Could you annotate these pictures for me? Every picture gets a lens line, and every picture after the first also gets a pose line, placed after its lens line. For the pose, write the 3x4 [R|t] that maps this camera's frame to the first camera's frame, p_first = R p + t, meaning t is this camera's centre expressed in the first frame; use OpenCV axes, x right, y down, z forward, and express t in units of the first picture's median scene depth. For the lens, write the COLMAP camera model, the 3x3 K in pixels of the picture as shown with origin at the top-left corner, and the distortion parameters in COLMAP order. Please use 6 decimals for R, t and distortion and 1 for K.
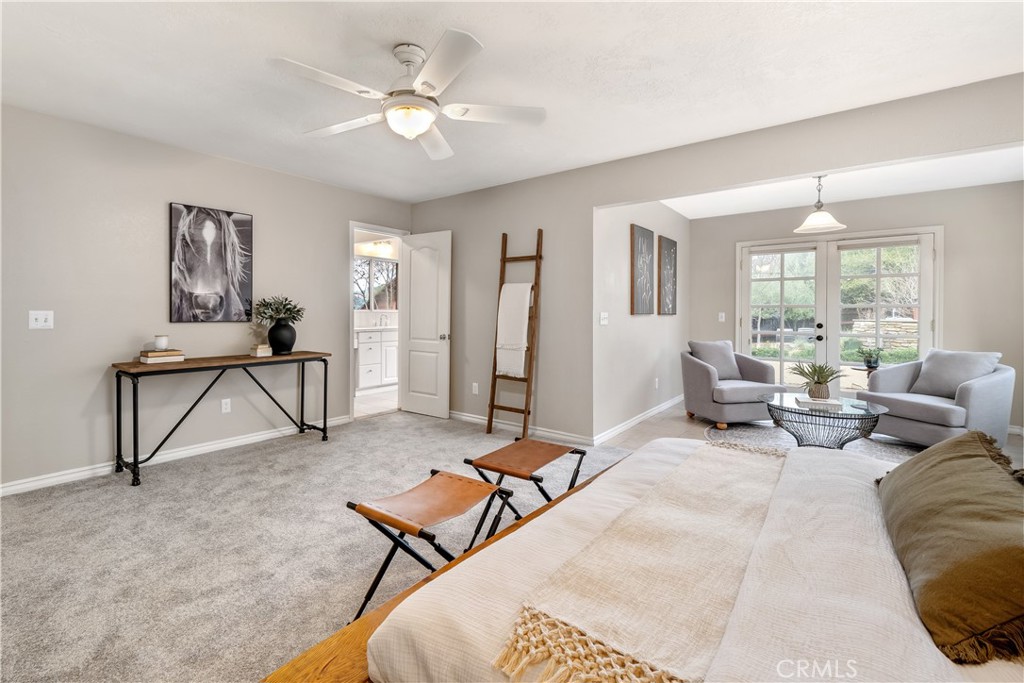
lens RADIAL K [[456.3, 0, 507.2], [0, 456.3, 332.7], [0, 0, 1]] dist [-0.000111, 0.000002]
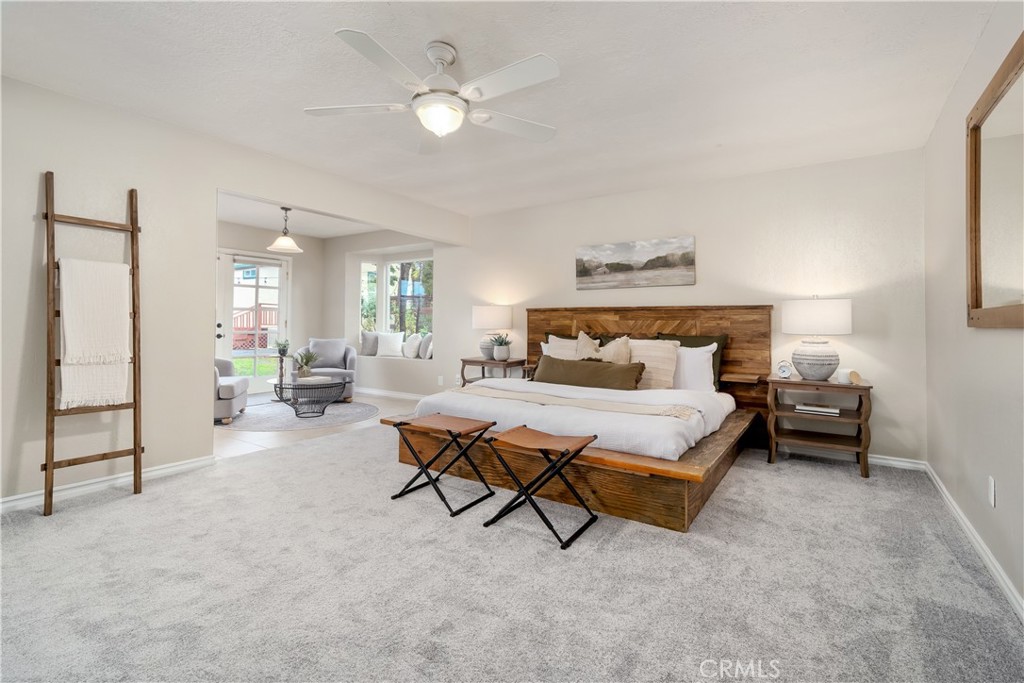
lens RADIAL K [[439.8, 0, 510.0], [0, 439.8, 336.2], [0, 0, 1]] dist [0.000838, 0.000085]
pose [[-0.057547, -0.033054, 0.997795, -0.620932], [0.030938, 0.998913, 0.034876, -0.005203], [-0.997863, 0.032877, -0.056462, 0.441550]]
